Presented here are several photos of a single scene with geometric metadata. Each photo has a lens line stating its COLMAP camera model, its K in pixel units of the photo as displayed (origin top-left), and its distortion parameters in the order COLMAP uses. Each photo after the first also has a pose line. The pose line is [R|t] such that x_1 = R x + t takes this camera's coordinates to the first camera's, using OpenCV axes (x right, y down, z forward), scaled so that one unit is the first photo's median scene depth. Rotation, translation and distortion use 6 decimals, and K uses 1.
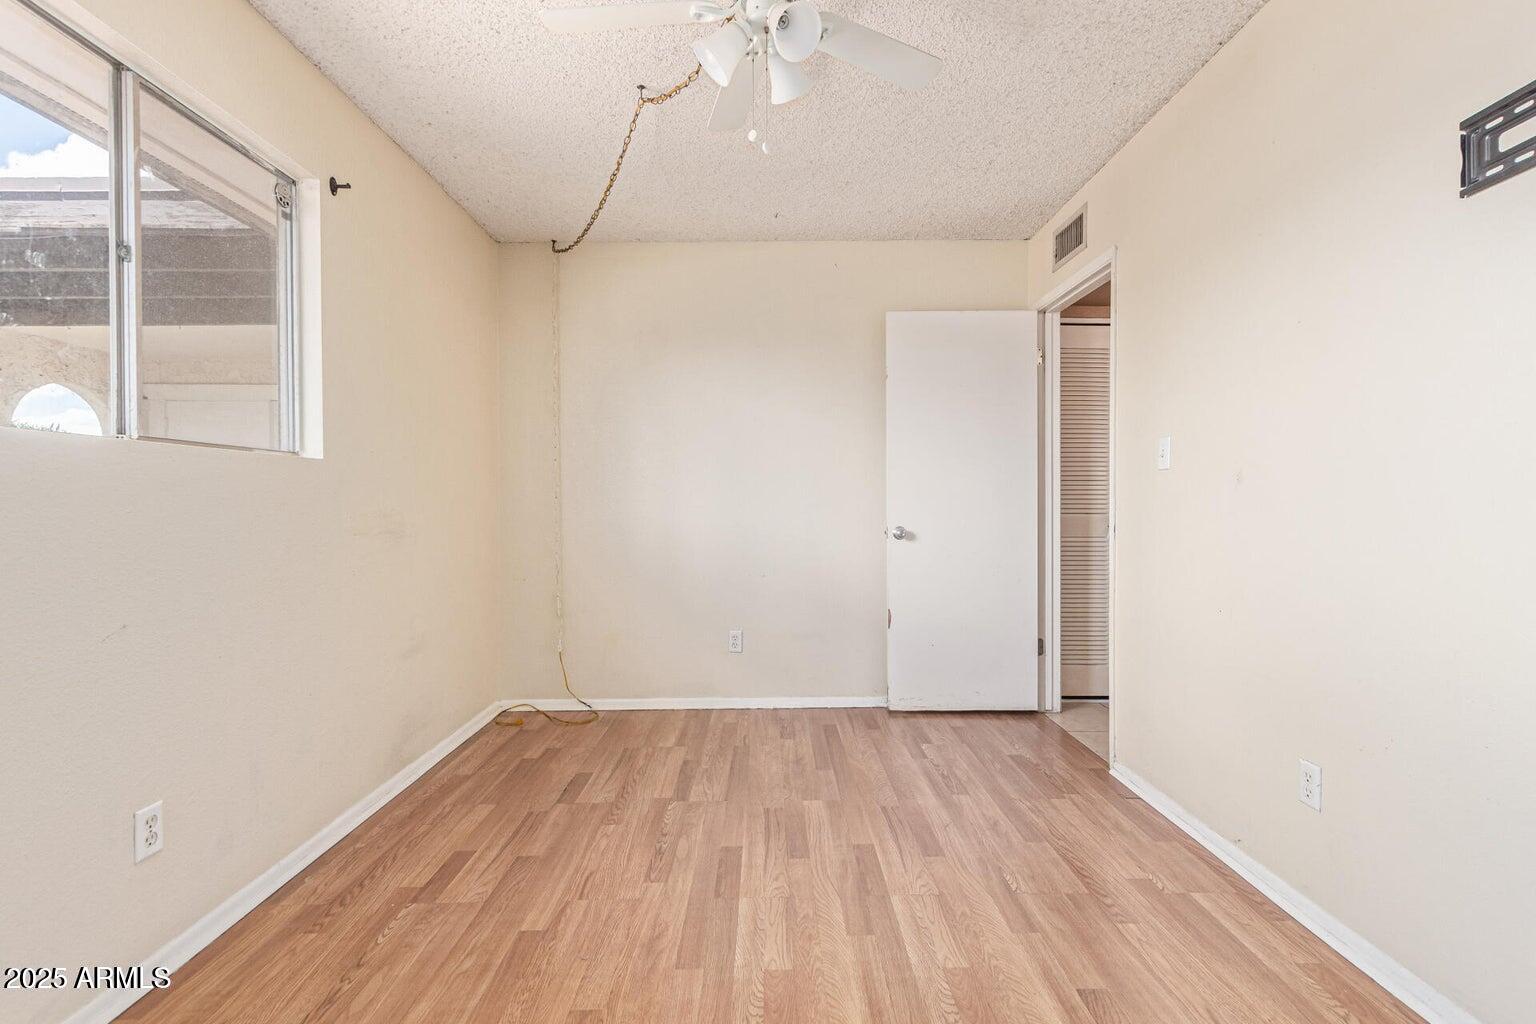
lens RADIAL K [[718.9, 0, 771.8], [0, 718.9, 506.5], [0, 0, 1]] dist [0.011220, -0.003454]
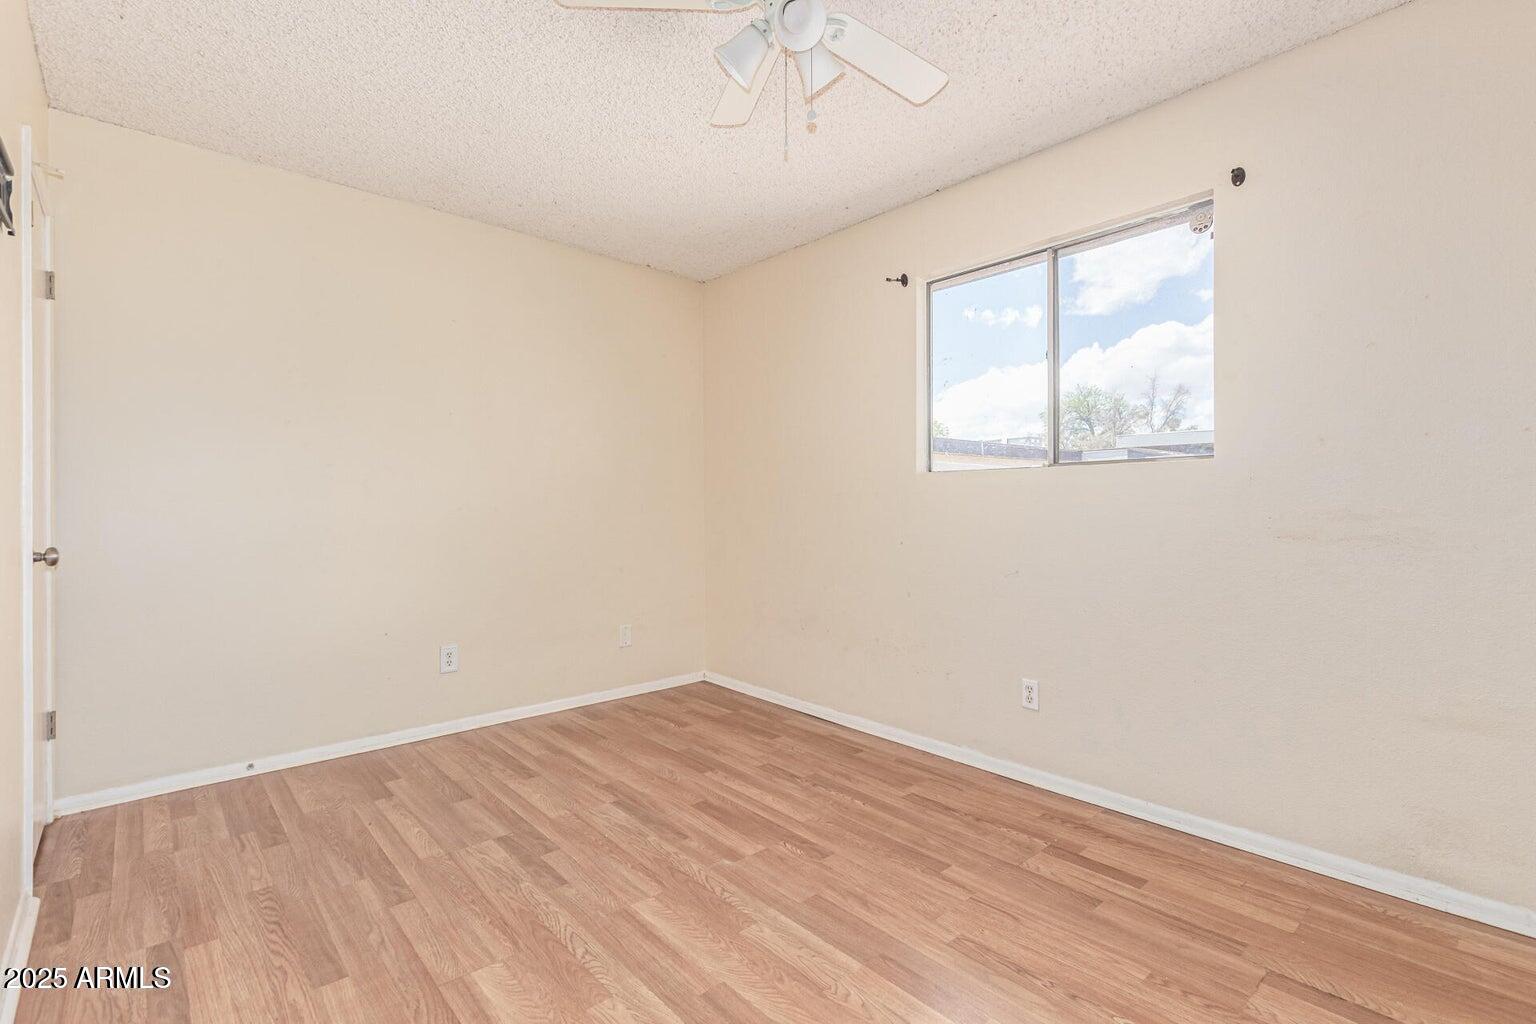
lens RADIAL K [[718.9, 0, 797.9], [0, 718.9, 503.4], [0, 0, 1]] dist [0.011220, -0.003454]
pose [[-0.740735, 0.000187, -0.671797, 0.677612], [0.003367, 0.999988, -0.003433, -0.003441], [0.671789, -0.004805, -0.740727, 1.825885]]
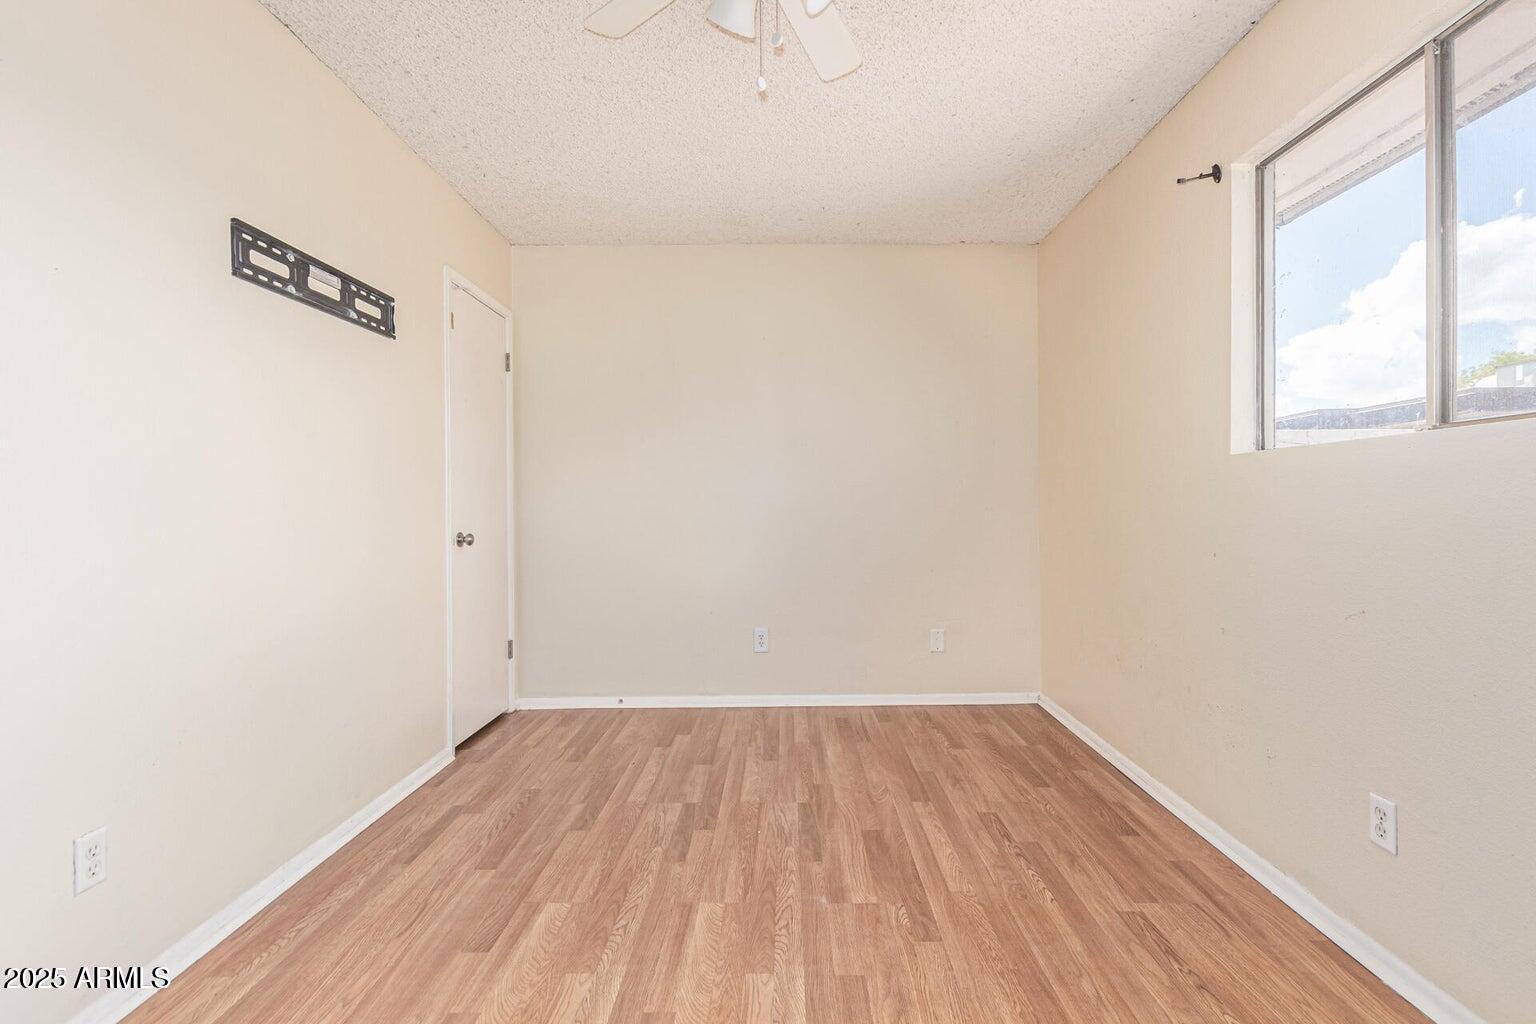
lens RADIAL K [[718.9, 0, 776.0], [0, 718.9, 506.7], [0, 0, 1]] dist [0.011220, -0.003454]
pose [[-0.999754, 0.009727, 0.019909, -0.038427], [0.009726, 0.999953, -0.000148, 0.000300], [-0.019909, 0.000046, -0.999802, 1.941920]]
